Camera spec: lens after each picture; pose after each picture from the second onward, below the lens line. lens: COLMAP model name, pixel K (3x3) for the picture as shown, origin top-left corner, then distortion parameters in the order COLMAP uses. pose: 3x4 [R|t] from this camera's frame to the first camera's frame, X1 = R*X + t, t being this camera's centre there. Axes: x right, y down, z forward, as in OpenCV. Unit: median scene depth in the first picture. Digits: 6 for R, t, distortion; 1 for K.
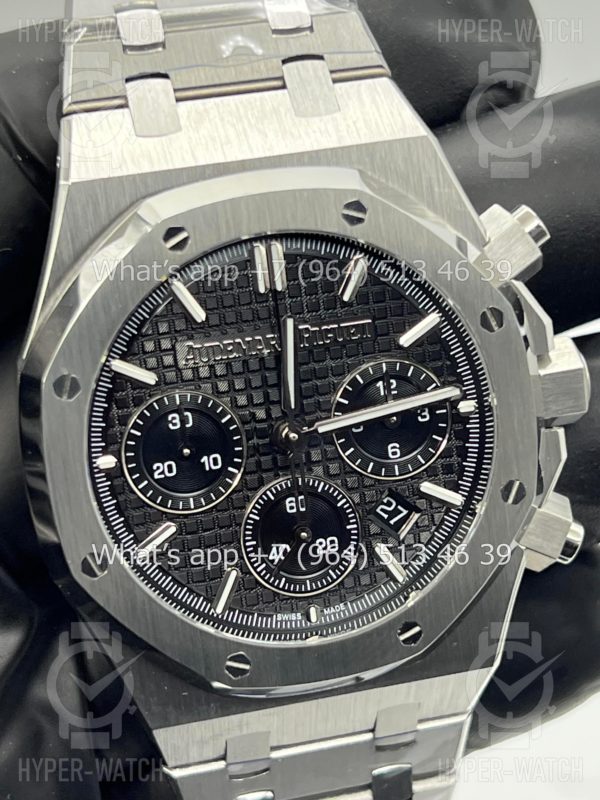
lens RADIAL K [[1877.1, 0, 306.1], [0, 1877.1, 400.3], [0, 0, 1]] dist [0.193796, 0.000000]
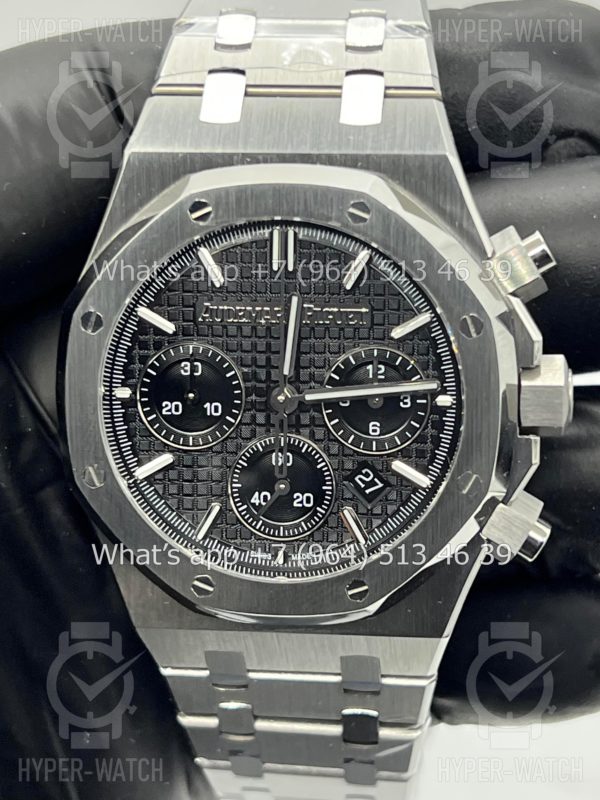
lens RADIAL K [[1877.1, 0, 313.2], [0, 1877.1, 402.0], [0, 0, 1]] dist [0.193796, 0.000000]
pose [[0.945768, 0.172281, -0.275394, 0.321206], [-0.170623, 0.984875, 0.030159, -0.016371], [0.276424, 0.018465, 0.960858, -0.089197]]
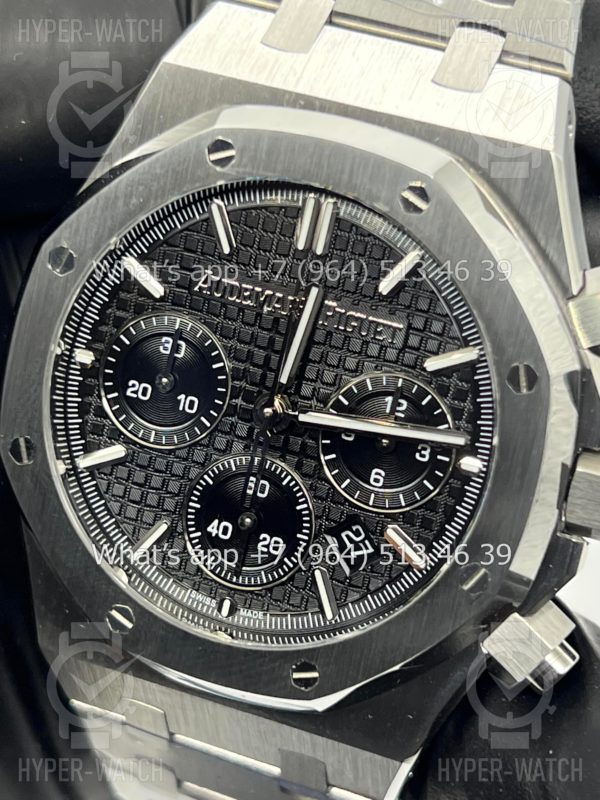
lens RADIAL K [[1877.1, 0, 304.5], [0, 1877.1, 405.5], [0, 0, 1]] dist [0.193796, 0.000000]
pose [[0.827584, 0.389100, -0.404606, 0.360181], [-0.393108, 0.916256, 0.077076, -0.057791], [0.400713, 0.095267, 0.911237, 0.194464]]
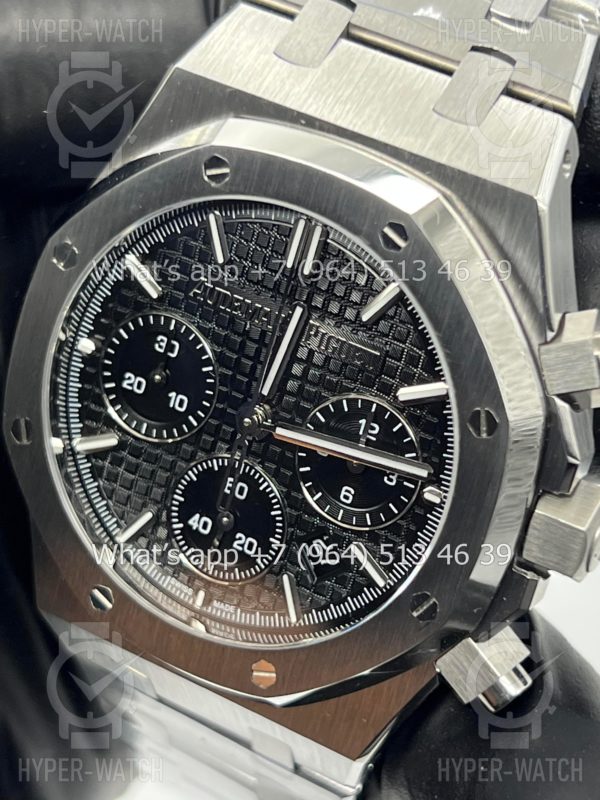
lens RADIAL K [[1877.1, 0, 300.4], [0, 1877.1, 402.0], [0, 0, 1]] dist [0.193796, 0.000000]
pose [[0.734552, 0.503528, -0.454855, 0.417929], [-0.446474, 0.863437, 0.234814, -0.212734], [0.510974, 0.030598, 0.859051, 0.222467]]
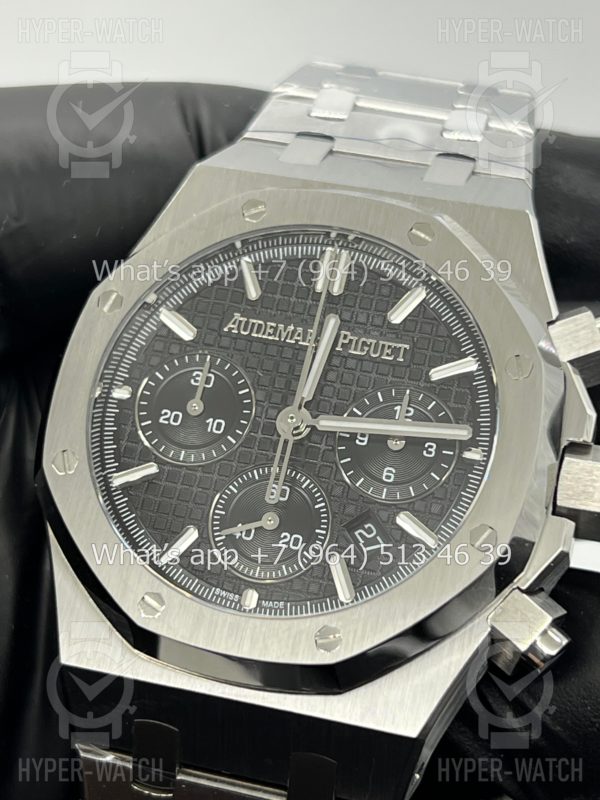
lens RADIAL K [[1877.1, 0, 299.2], [0, 1877.1, 395.4], [0, 0, 1]] dist [0.193796, 0.000000]
pose [[0.874279, 0.216341, -0.434548, 0.425758], [-0.390024, 0.846017, -0.363507, 0.368799], [0.288993, 0.487291, 0.824033, 0.162007]]
